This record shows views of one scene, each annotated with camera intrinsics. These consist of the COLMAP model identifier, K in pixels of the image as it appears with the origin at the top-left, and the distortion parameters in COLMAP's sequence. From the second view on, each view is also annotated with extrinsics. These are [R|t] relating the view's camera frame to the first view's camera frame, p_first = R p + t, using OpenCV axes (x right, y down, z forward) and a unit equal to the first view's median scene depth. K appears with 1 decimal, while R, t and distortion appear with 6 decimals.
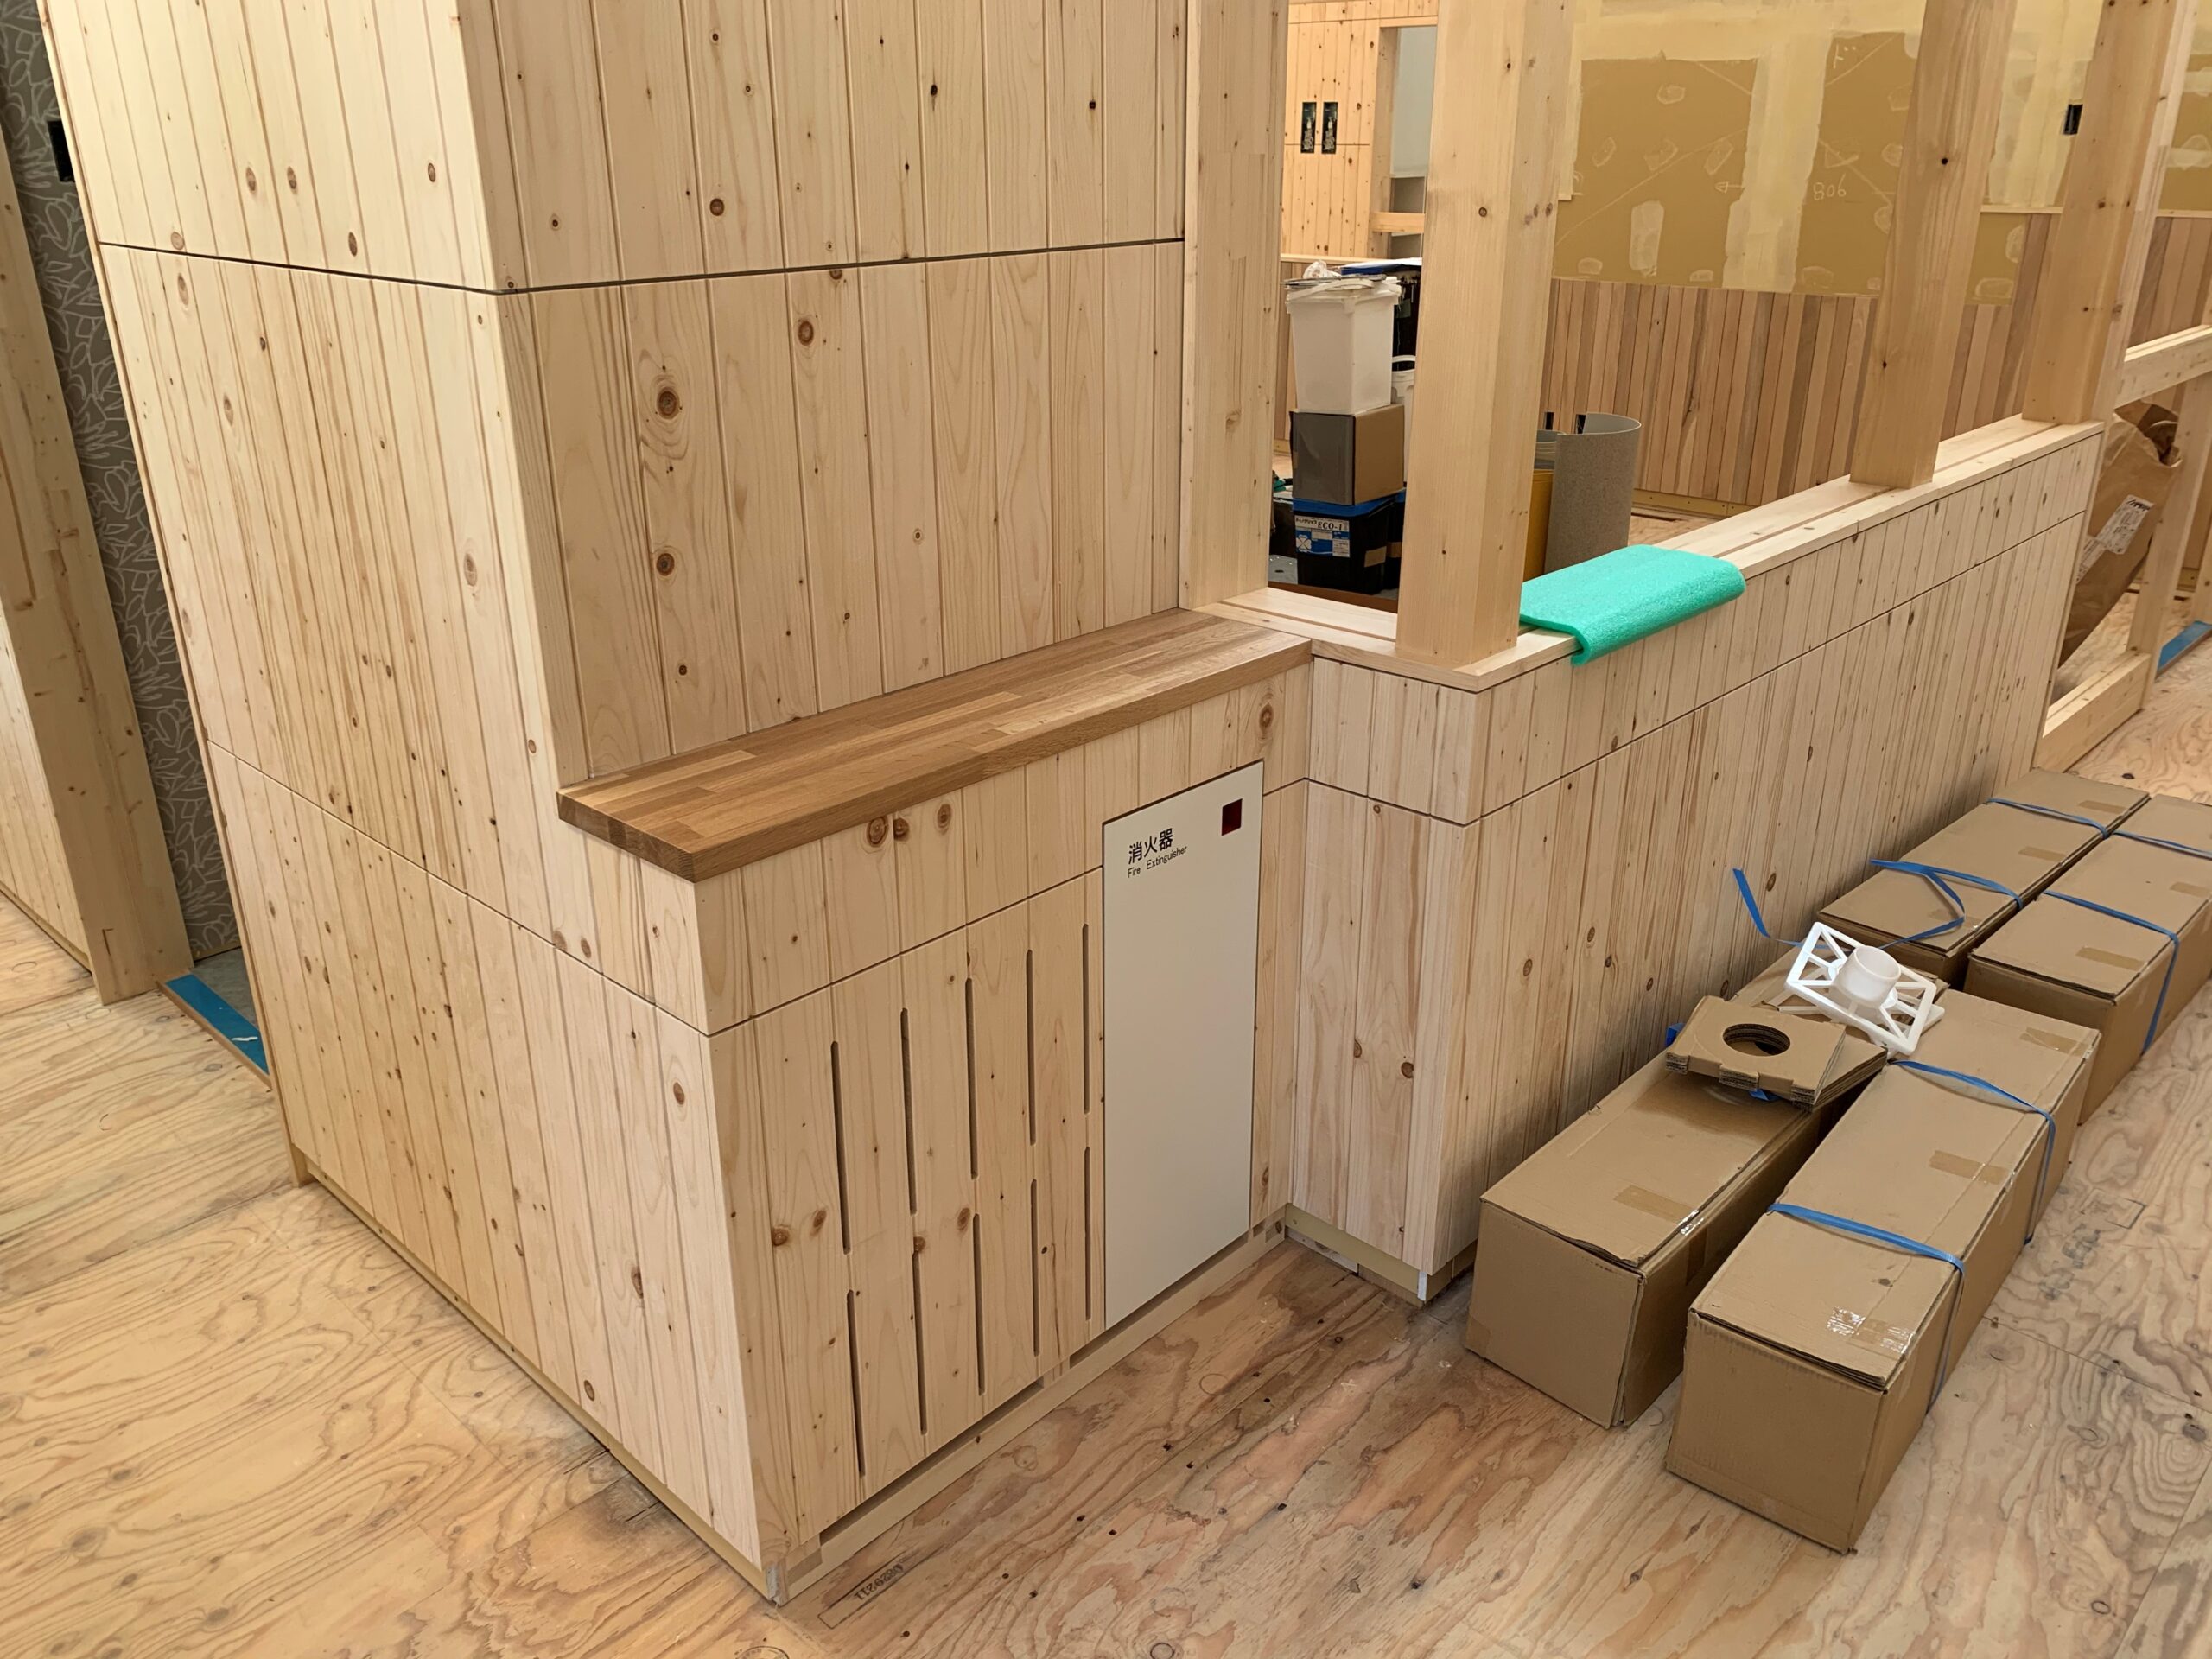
lens RADIAL K [[1729.2, 0, 1106.0], [0, 1729.2, 829.5], [0, 0, 1]] dist [-0.009210, 0.014439]
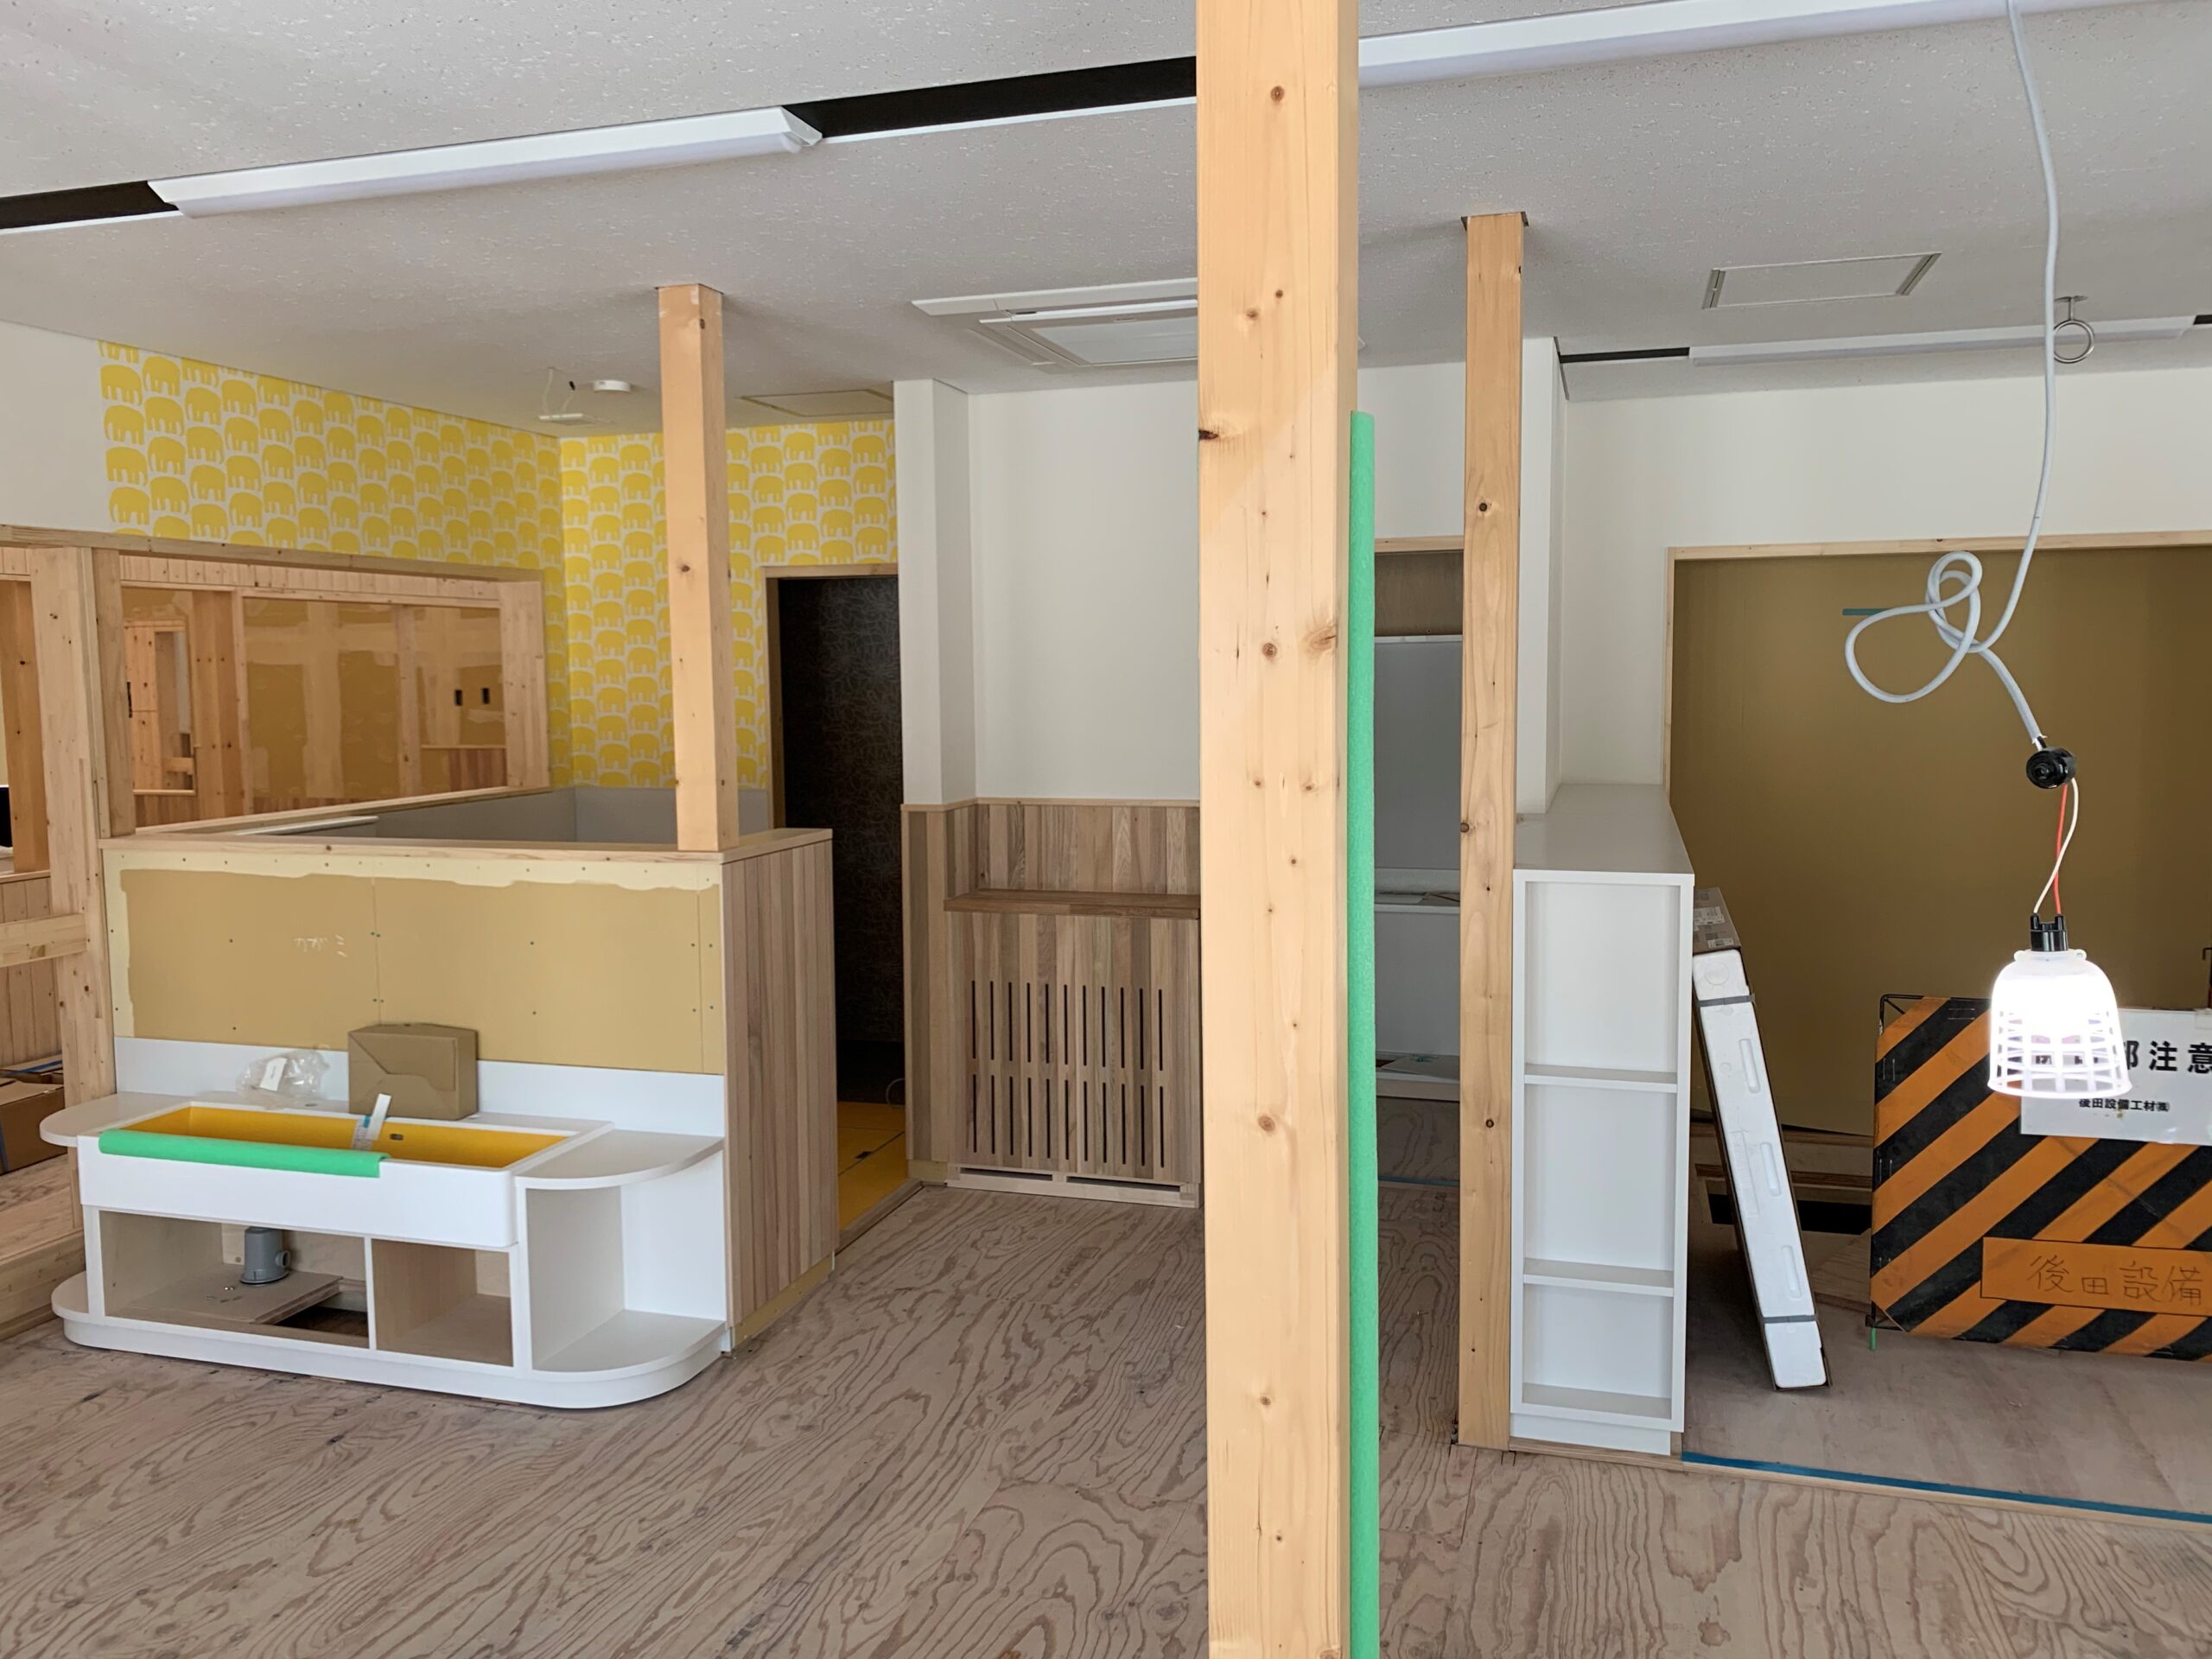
lens RADIAL K [[1686.1, 0, 1106.0], [0, 1686.1, 829.5], [0, 0, 1]] dist [0.117734, -0.194579]
pose [[0.893861, -0.050569, 0.445483, 0.131546], [0.178242, 0.951804, -0.249599, 0.100216], [-0.411390, 0.302510, 0.859794, -0.271374]]
